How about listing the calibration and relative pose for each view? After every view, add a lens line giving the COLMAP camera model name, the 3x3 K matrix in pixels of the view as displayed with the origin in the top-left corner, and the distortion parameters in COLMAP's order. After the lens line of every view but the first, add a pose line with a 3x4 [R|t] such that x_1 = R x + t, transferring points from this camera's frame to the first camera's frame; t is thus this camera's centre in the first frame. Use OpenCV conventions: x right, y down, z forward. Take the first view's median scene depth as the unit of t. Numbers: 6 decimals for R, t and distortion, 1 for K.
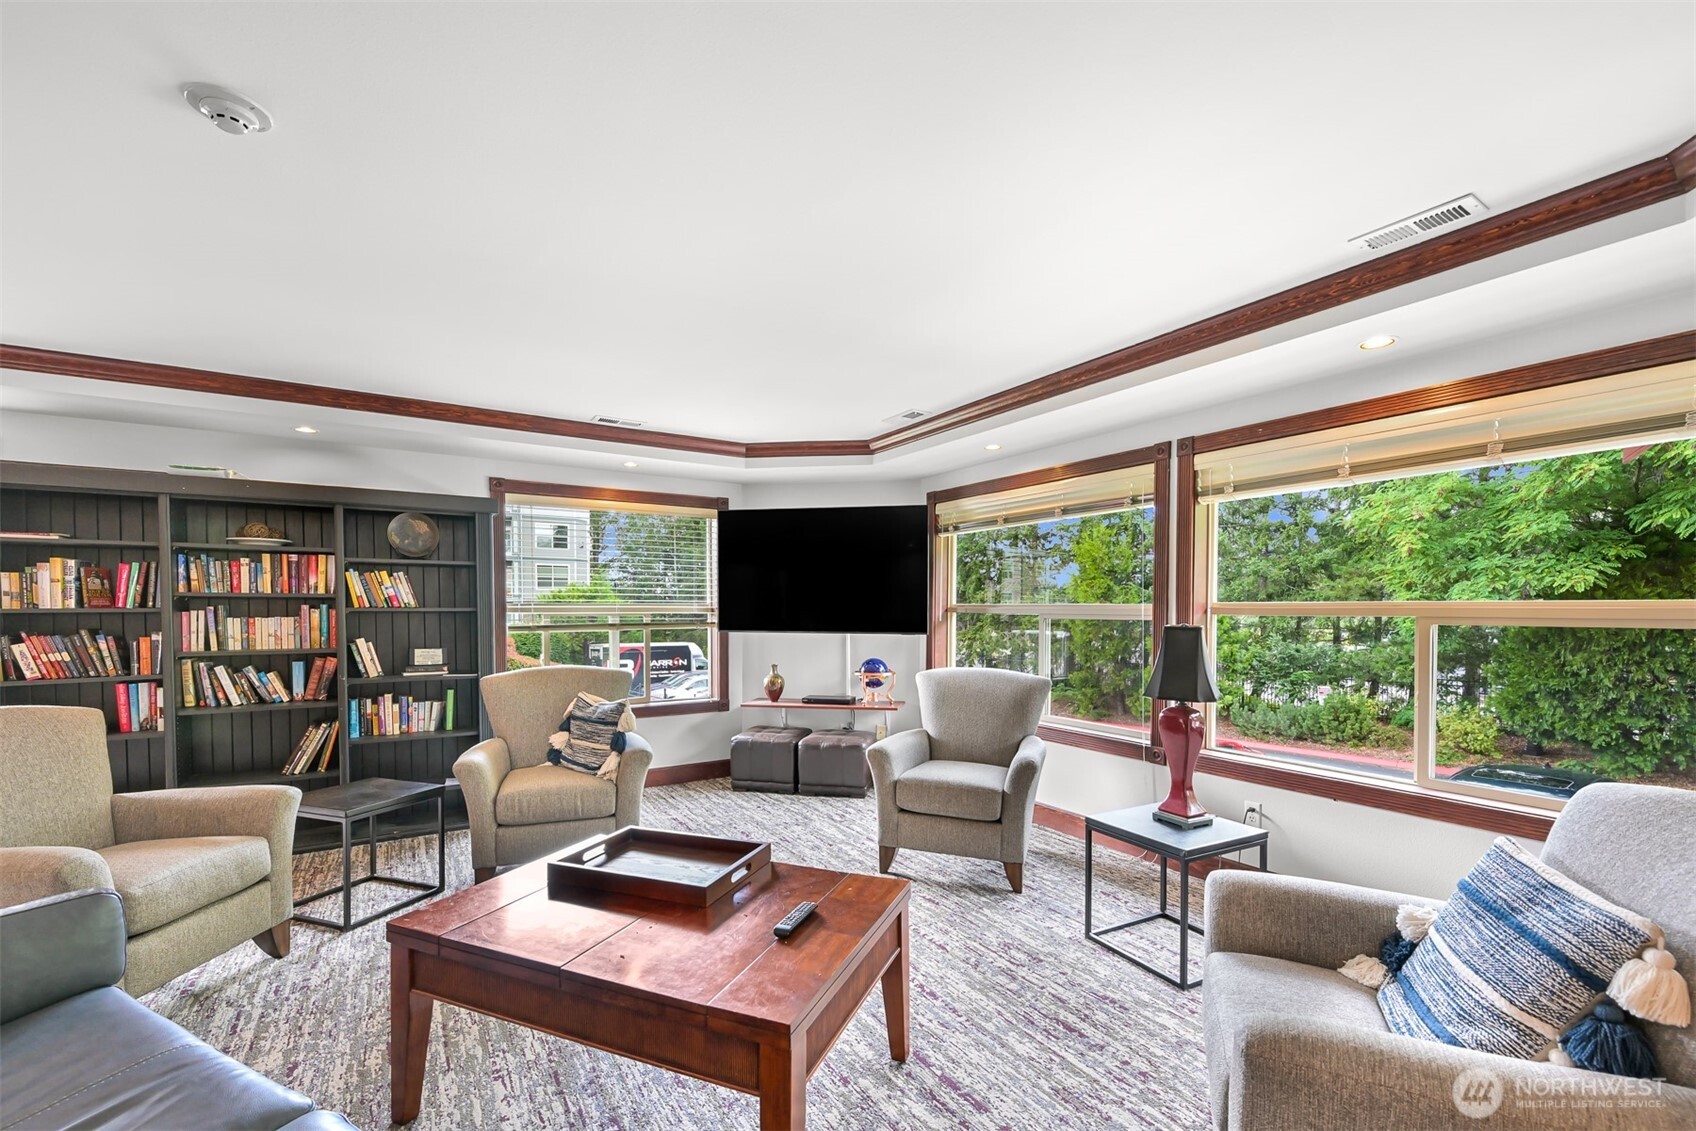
lens RADIAL K [[702.5, 0, 870.3], [0, 702.5, 622.8], [0, 0, 1]] dist [0.000088, -0.000242]
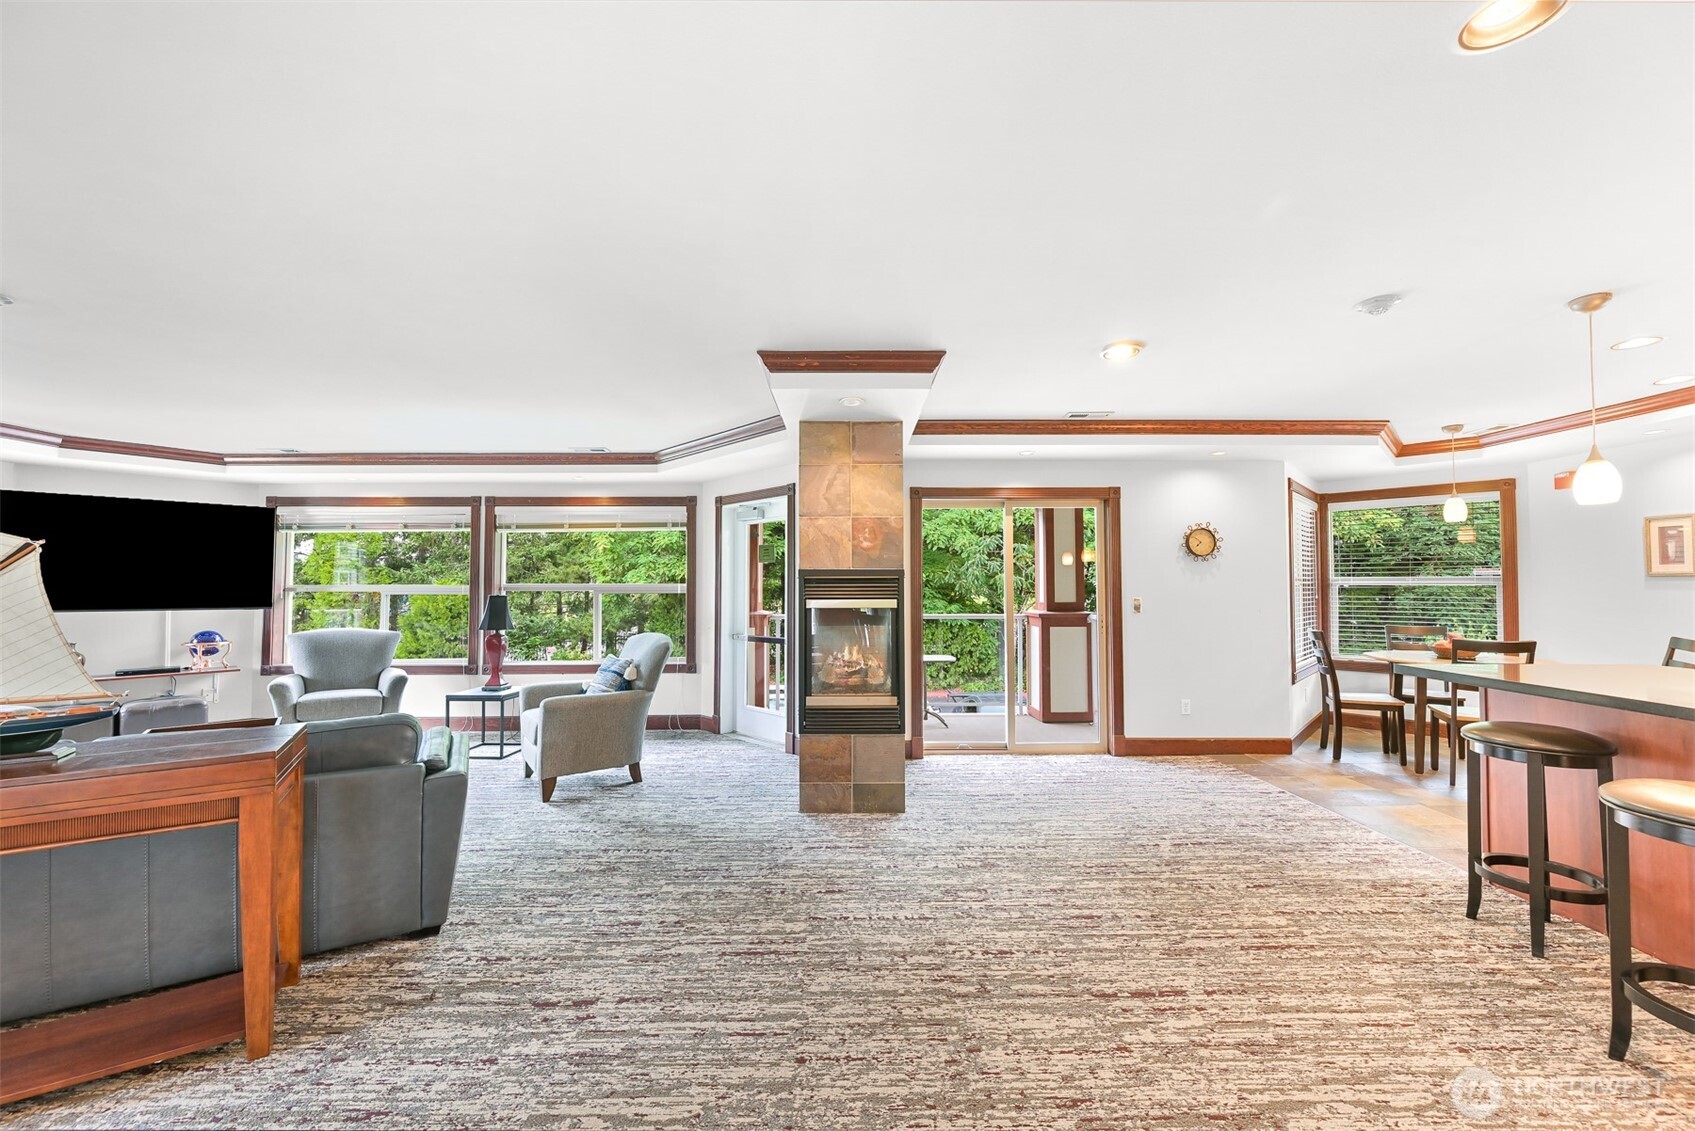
lens RADIAL K [[657.7, 0, 847.5], [0, 657.7, 565.5], [0, 0, 1]] dist [-0.000025, 0.000206]
pose [[0.539899, 0.025579, 0.841341, -0.352981], [0.021911, 0.998772, -0.044426, 0.013783], [-0.841445, 0.042420, 0.538675, -0.515146]]
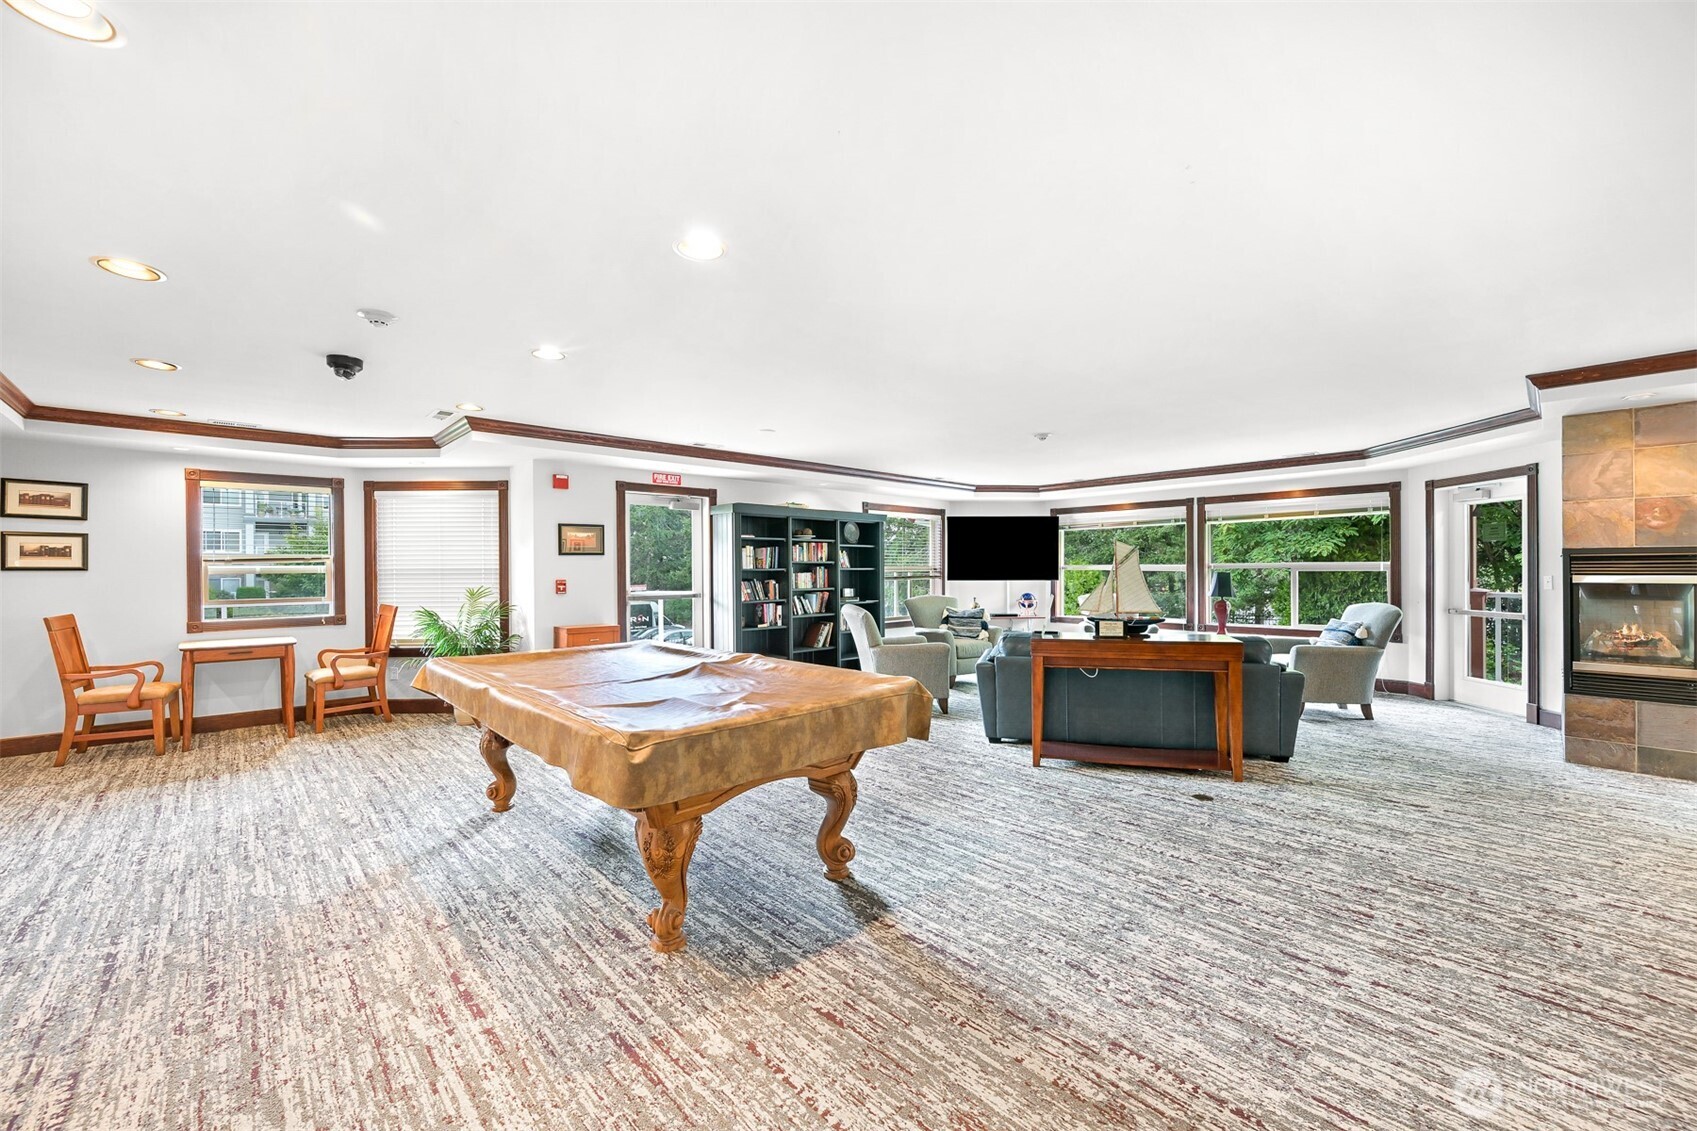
lens RADIAL K [[663.5, 0, 856.6], [0, 663.5, 566.9], [0, 0, 1]] dist [-0.000409, 0.000387]
pose [[0.982688, -0.005863, 0.185175, -0.818003], [0.010698, 0.999627, -0.025120, 0.019432], [-0.184959, 0.026666, 0.982384, -0.741768]]
